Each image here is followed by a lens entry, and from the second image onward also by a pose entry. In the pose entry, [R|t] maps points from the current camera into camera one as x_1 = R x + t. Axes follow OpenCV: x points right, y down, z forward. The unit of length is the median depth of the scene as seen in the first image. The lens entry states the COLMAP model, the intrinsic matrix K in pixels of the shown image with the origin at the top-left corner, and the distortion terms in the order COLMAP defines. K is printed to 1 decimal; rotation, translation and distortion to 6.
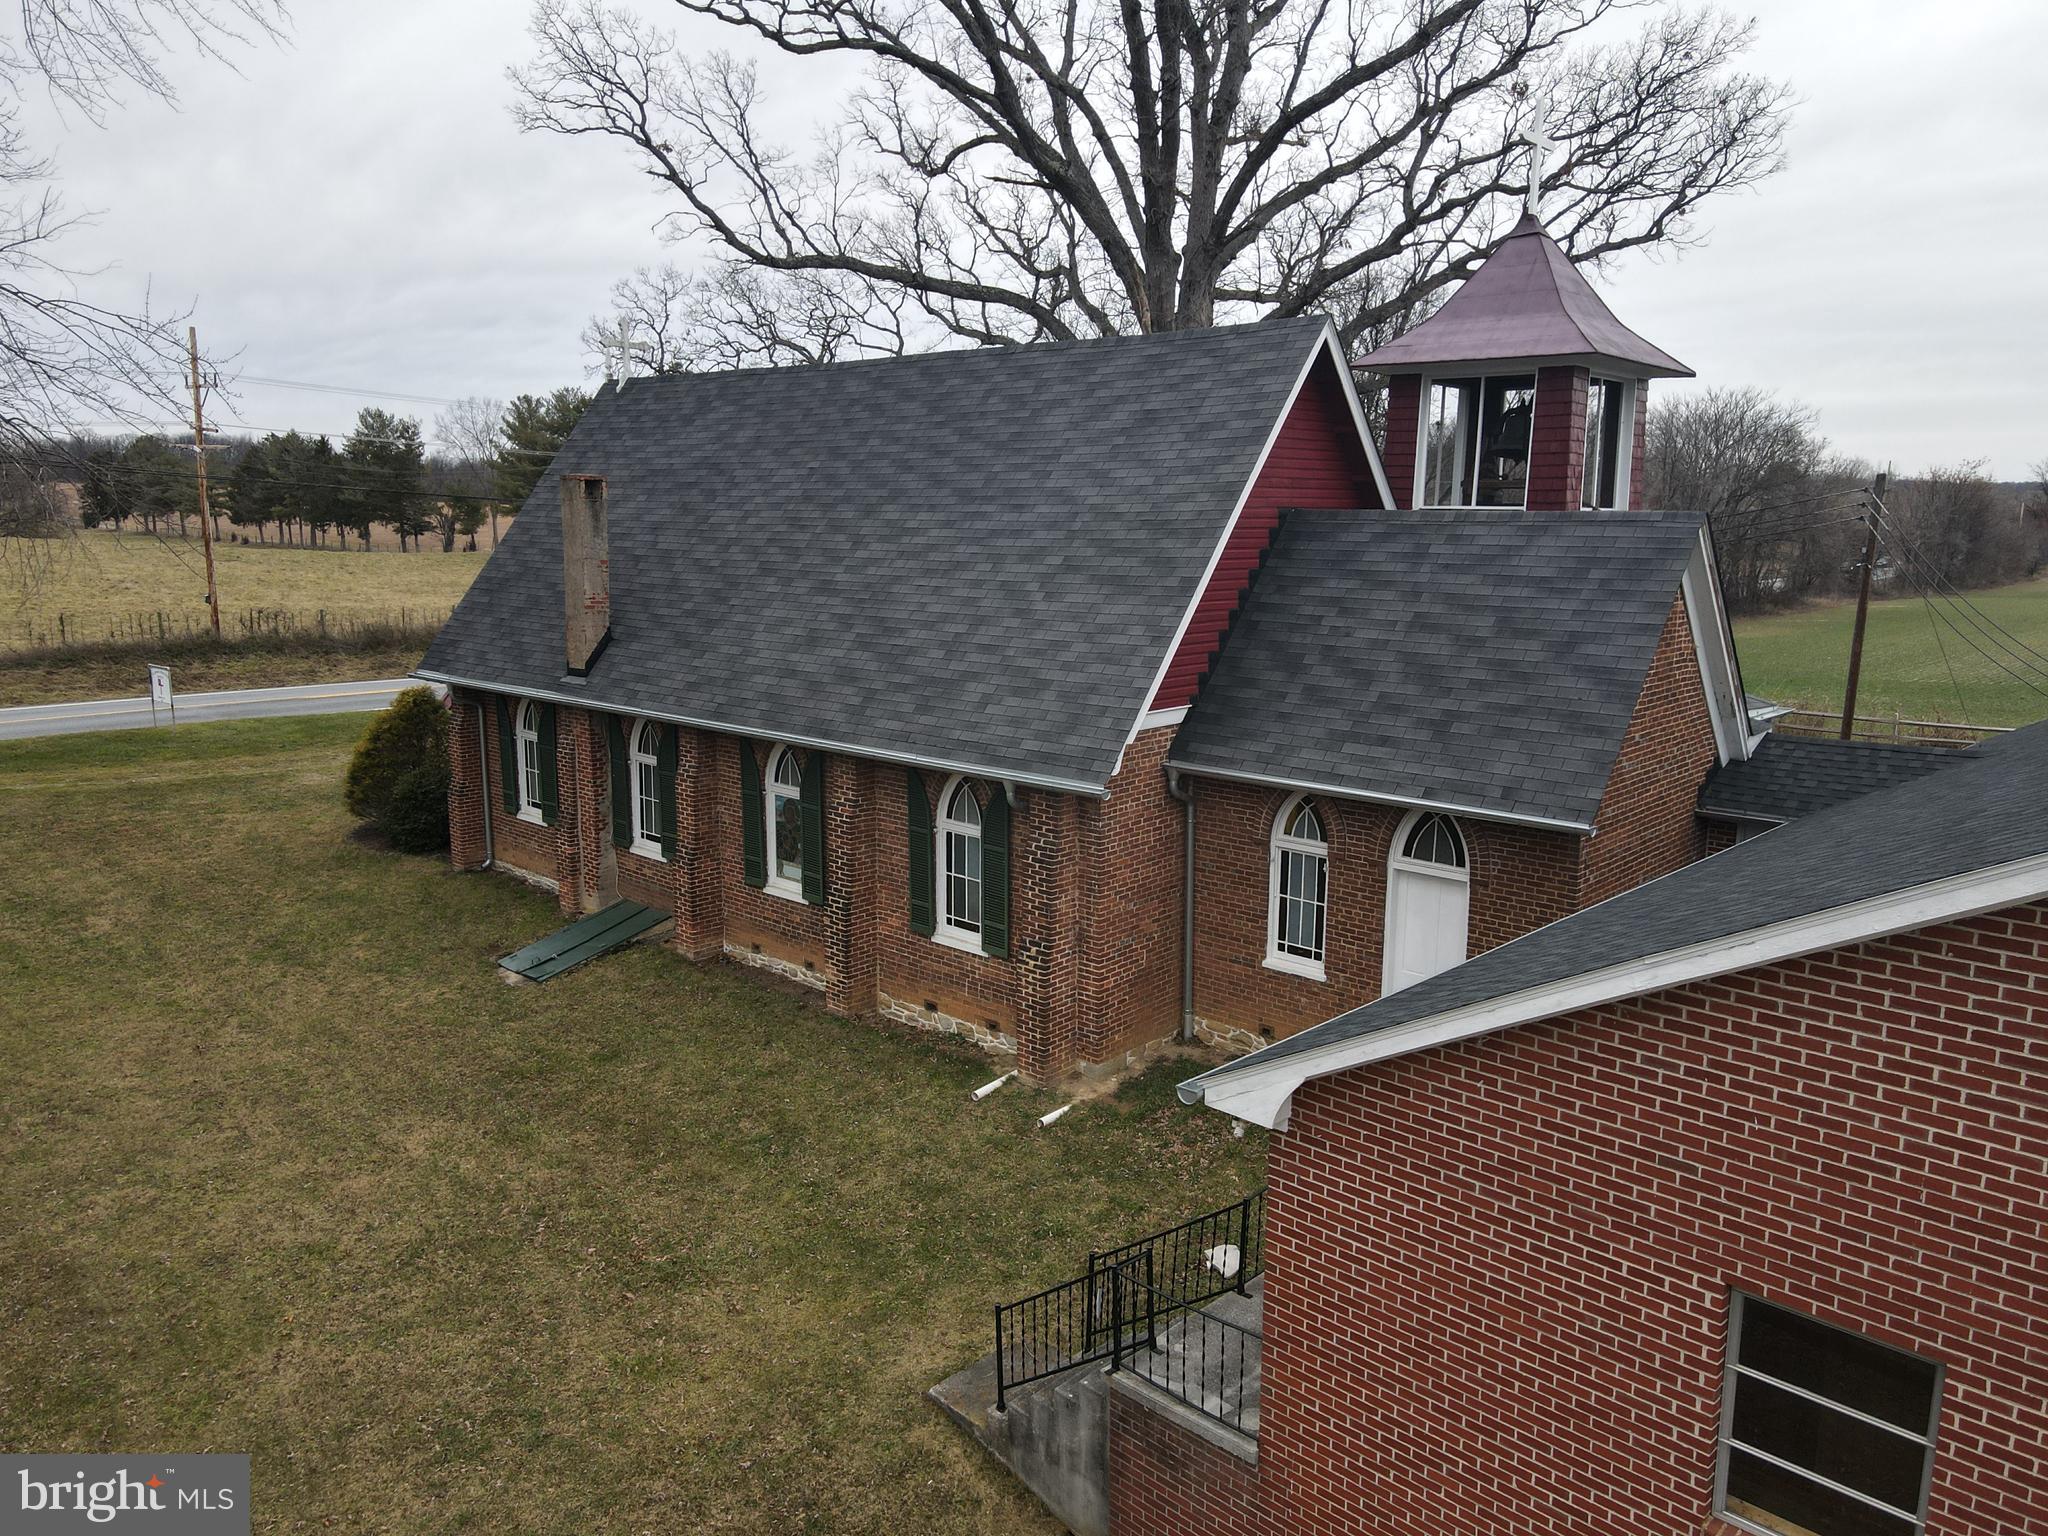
lens RADIAL K [[1504.3, 0, 1020.8], [0, 1504.3, 776.1], [0, 0, 1]] dist [-0.009973, 0.037551]
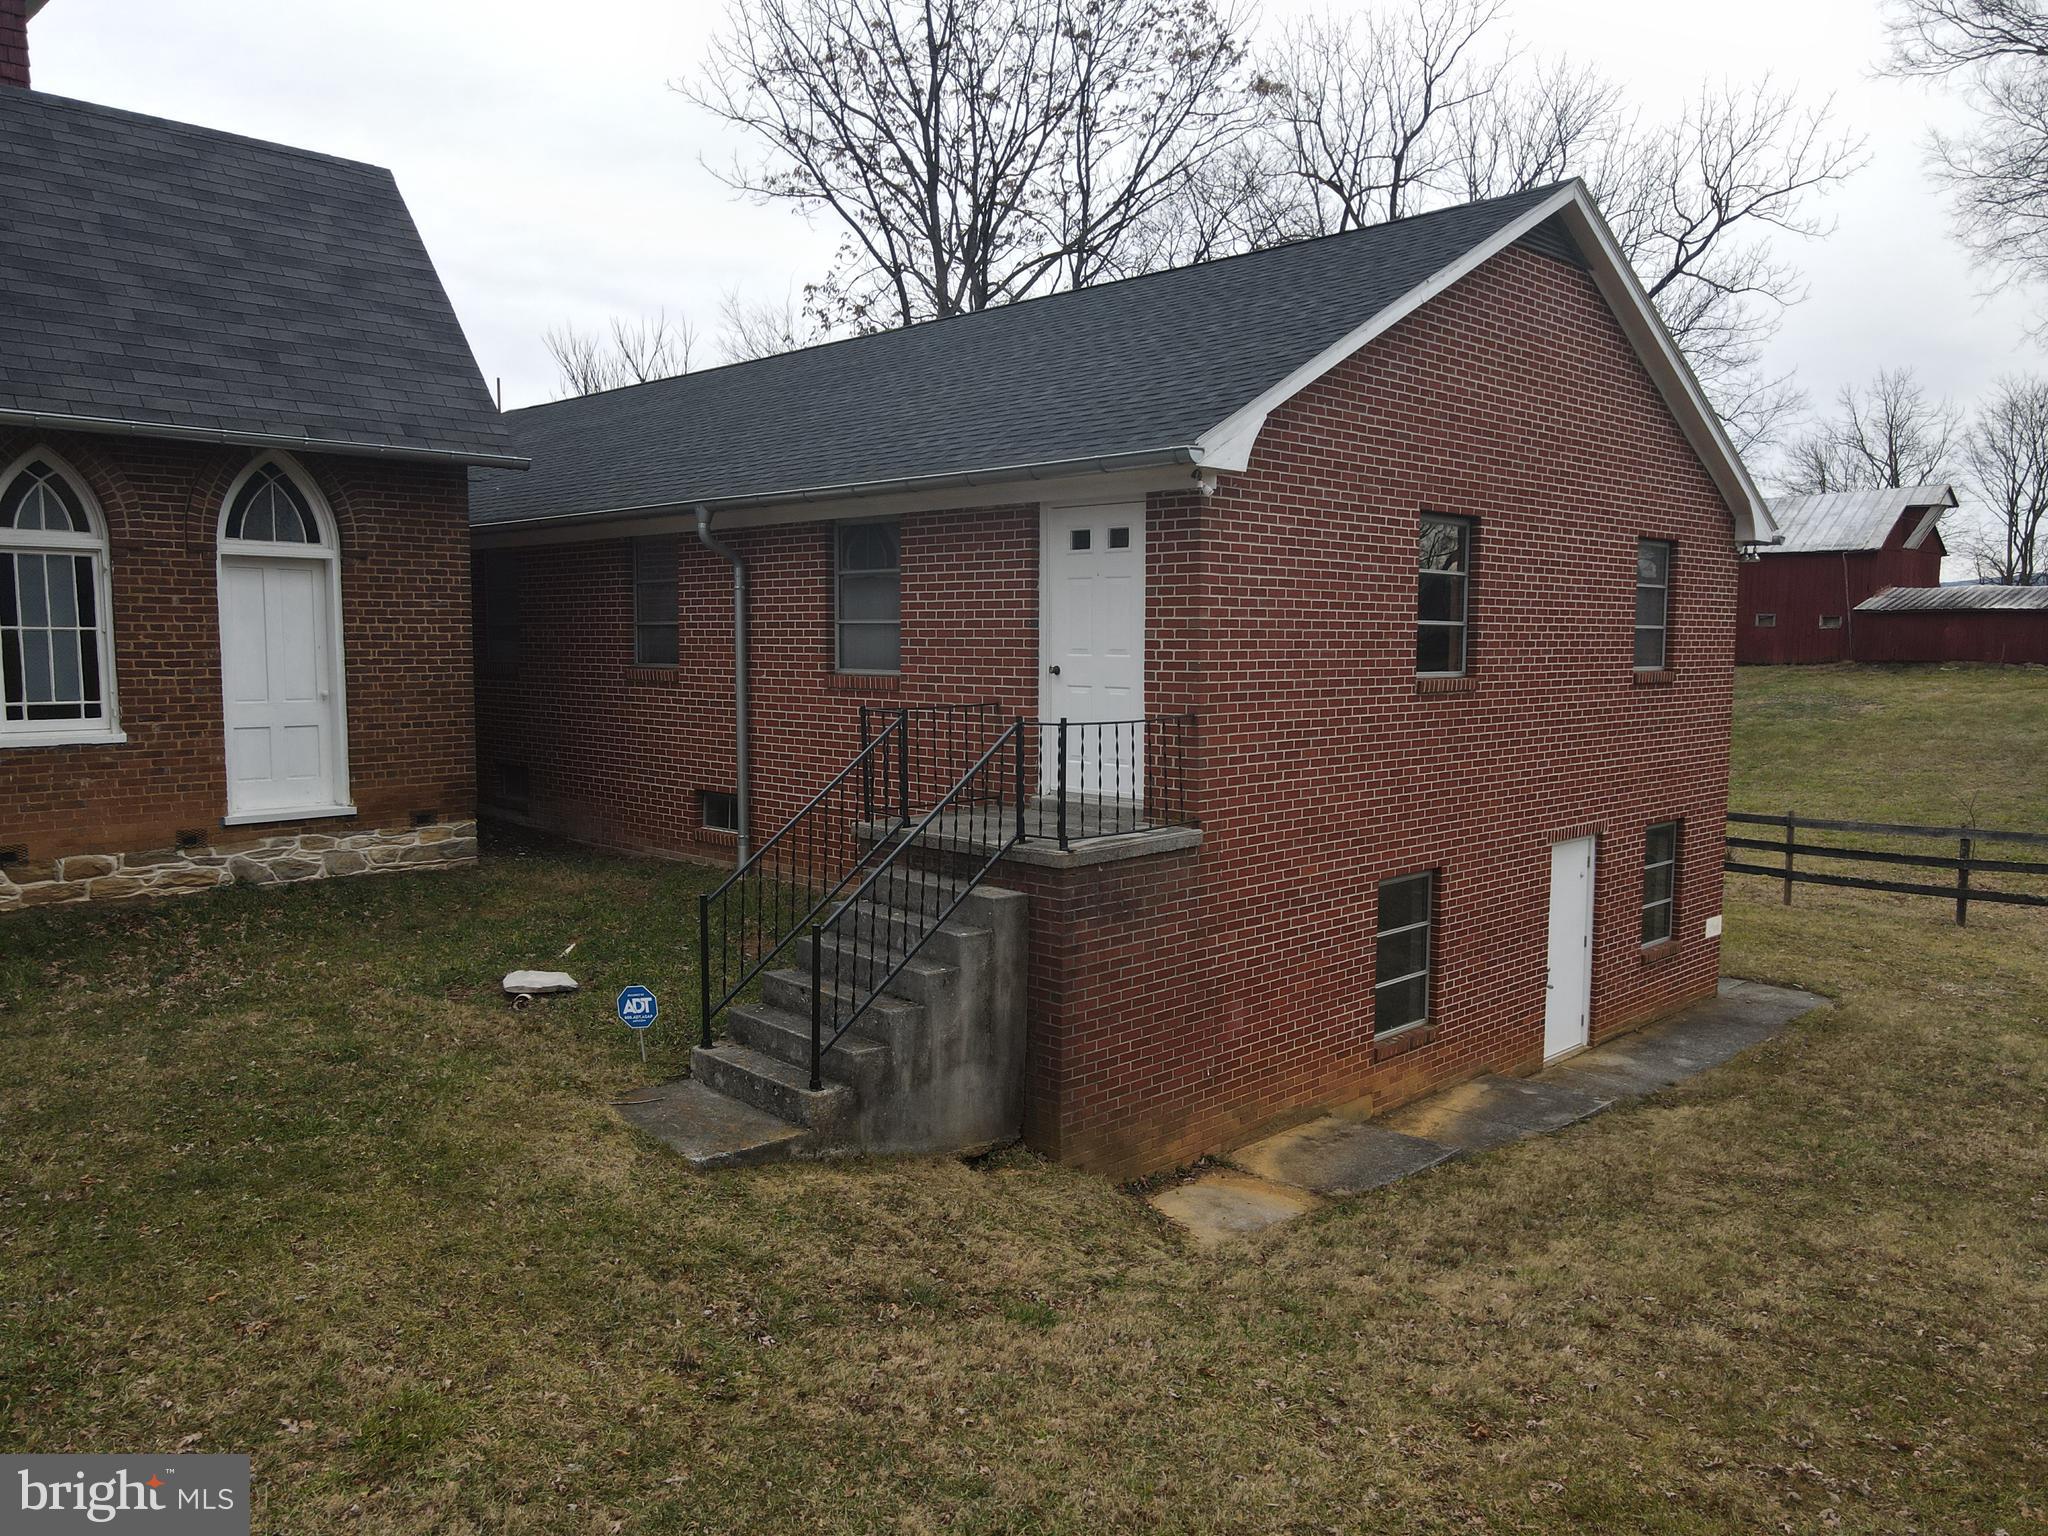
lens RADIAL K [[1504.3, 0, 1023.7], [0, 1504.3, 770.6], [0, 0, 1]] dist [-0.009973, 0.037551]
pose [[0.001560, -0.092415, 0.995719, -0.354744], [0.181912, 0.979133, 0.090590, 0.122881], [-0.983314, 0.180992, 0.018339, 0.454246]]
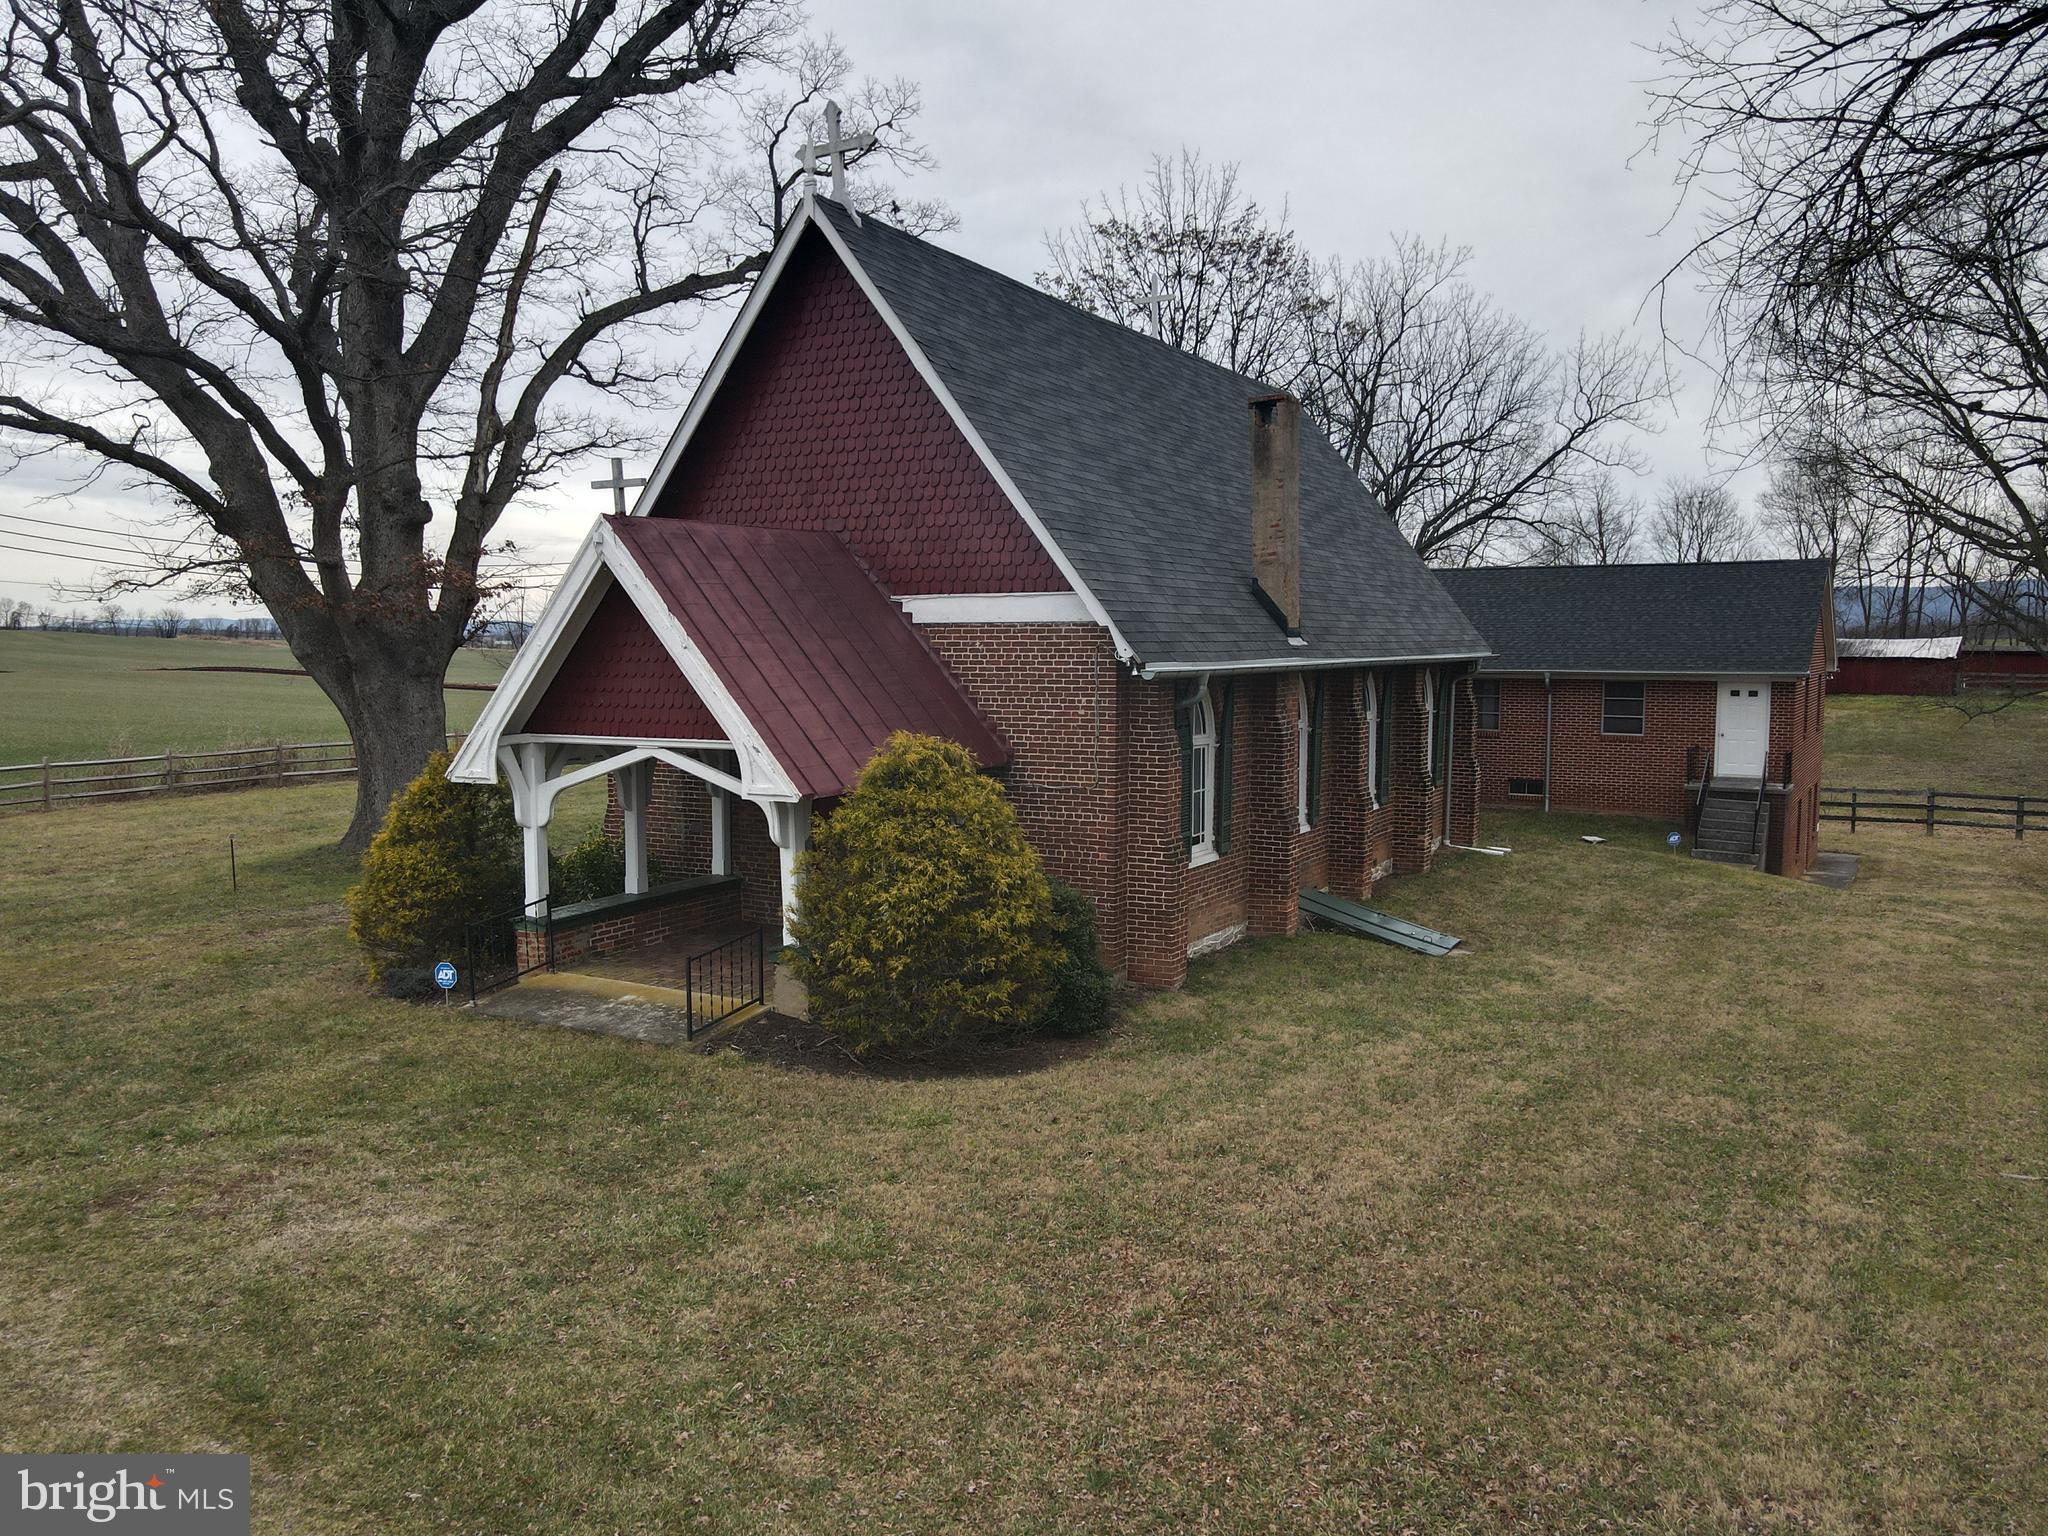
lens RADIAL K [[1504.3, 0, 1018.9], [0, 1504.3, 764.4], [0, 0, 1]] dist [-0.009973, 0.037551]
pose [[-0.240347, -0.089753, 0.966529, -1.122734], [0.170291, 0.976375, 0.133013, -0.148348], [-0.955633, 0.196560, -0.219385, 1.432365]]
